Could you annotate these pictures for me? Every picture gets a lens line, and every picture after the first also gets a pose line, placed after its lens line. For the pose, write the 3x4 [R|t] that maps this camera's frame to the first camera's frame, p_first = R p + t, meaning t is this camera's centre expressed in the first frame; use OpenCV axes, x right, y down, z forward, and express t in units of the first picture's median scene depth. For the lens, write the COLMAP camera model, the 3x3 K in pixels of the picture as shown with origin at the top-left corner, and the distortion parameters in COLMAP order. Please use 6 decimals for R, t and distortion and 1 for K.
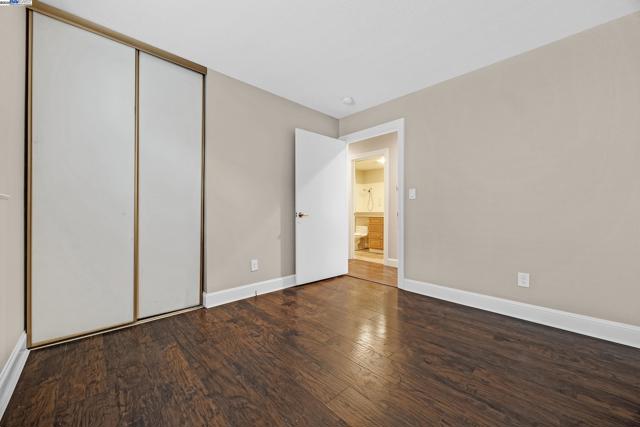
lens RADIAL K [[244.4, 0, 320.0], [0, 244.4, 213.5], [0, 0, 1]] dist [-0.006095, 0.000249]
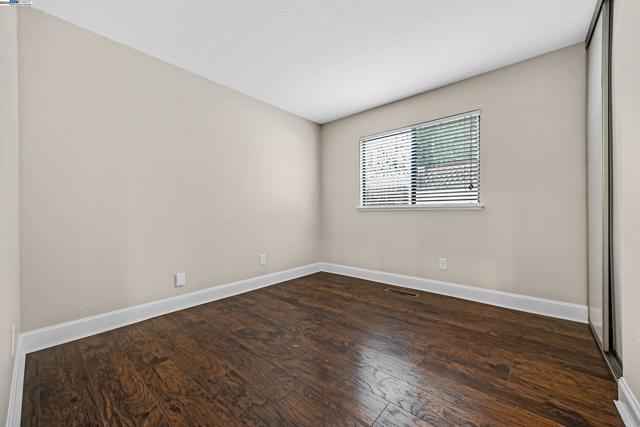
lens RADIAL K [[244.4, 0, 320.0], [0, 244.4, 213.5], [0, 0, 1]] dist [-0.006095, 0.000249]
pose [[-0.995768, 0.003628, -0.091829, 0.265589], [0.003263, 0.999986, 0.004130, -0.005453], [0.091843, 0.003813, -0.995766, 2.026763]]
